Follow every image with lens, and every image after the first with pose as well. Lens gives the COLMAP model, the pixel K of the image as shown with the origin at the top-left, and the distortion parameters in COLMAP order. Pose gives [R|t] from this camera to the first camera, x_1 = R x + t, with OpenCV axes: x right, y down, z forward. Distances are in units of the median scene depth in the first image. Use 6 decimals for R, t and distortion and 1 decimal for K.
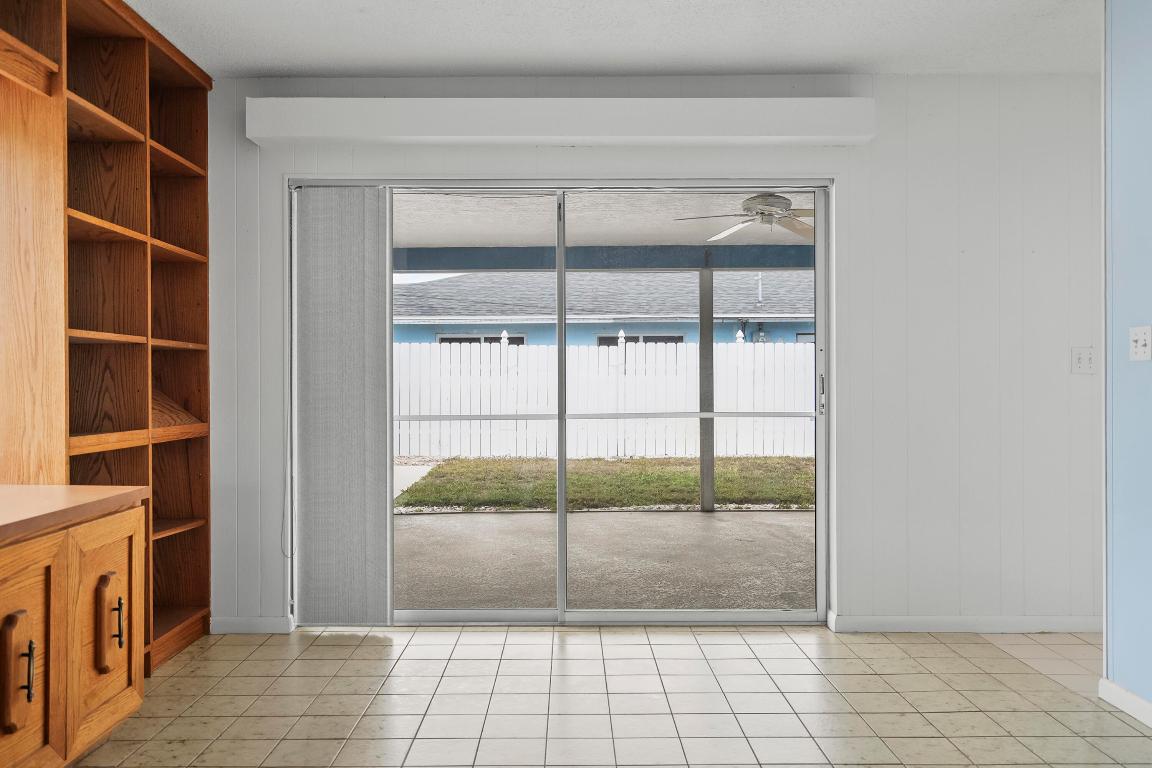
lens RADIAL K [[908.2, 0, 573.8], [0, 908.2, 372.6], [0, 0, 1]] dist [-0.000655, -0.001663]
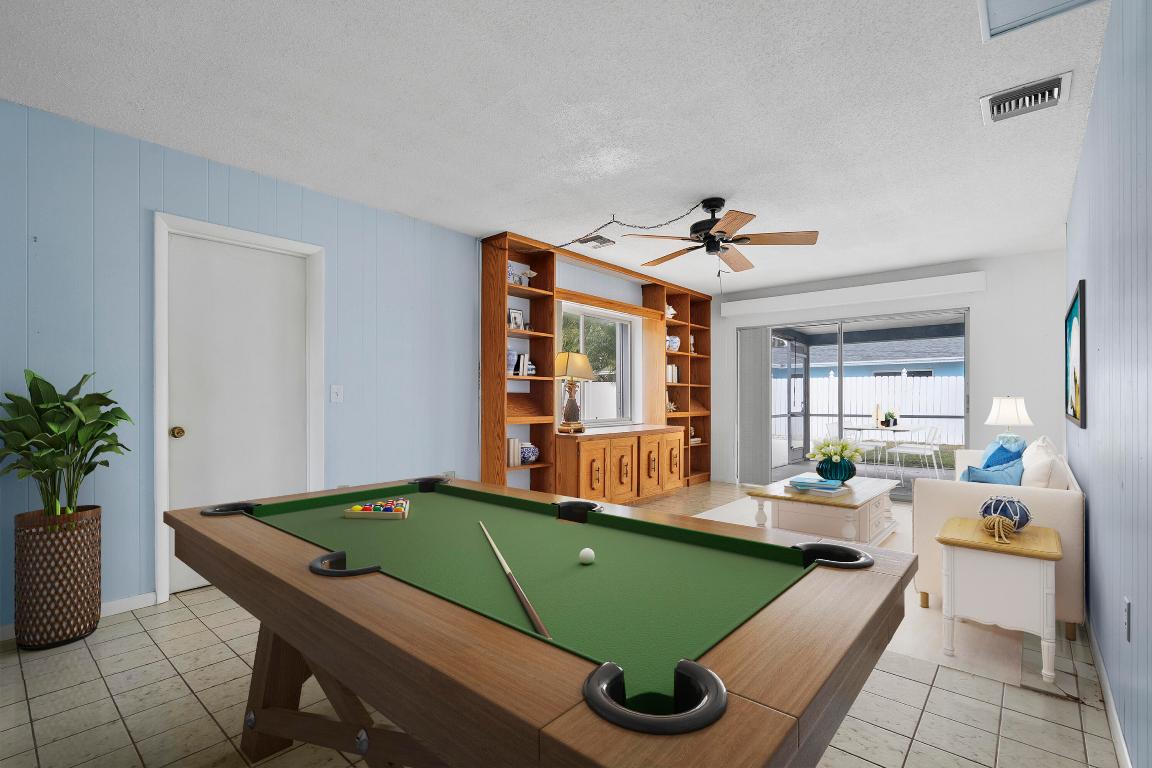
lens RADIAL K [[528.6, 0, 578.2], [0, 528.6, 390.2], [0, 0, 1]] dist [-0.003836, 0.000464]
pose [[0.752263, -0.008611, -0.658806, 0.424181], [0.004949, 0.999960, -0.007419, -0.003655], [0.658844, 0.002321, 0.752276, -0.609295]]
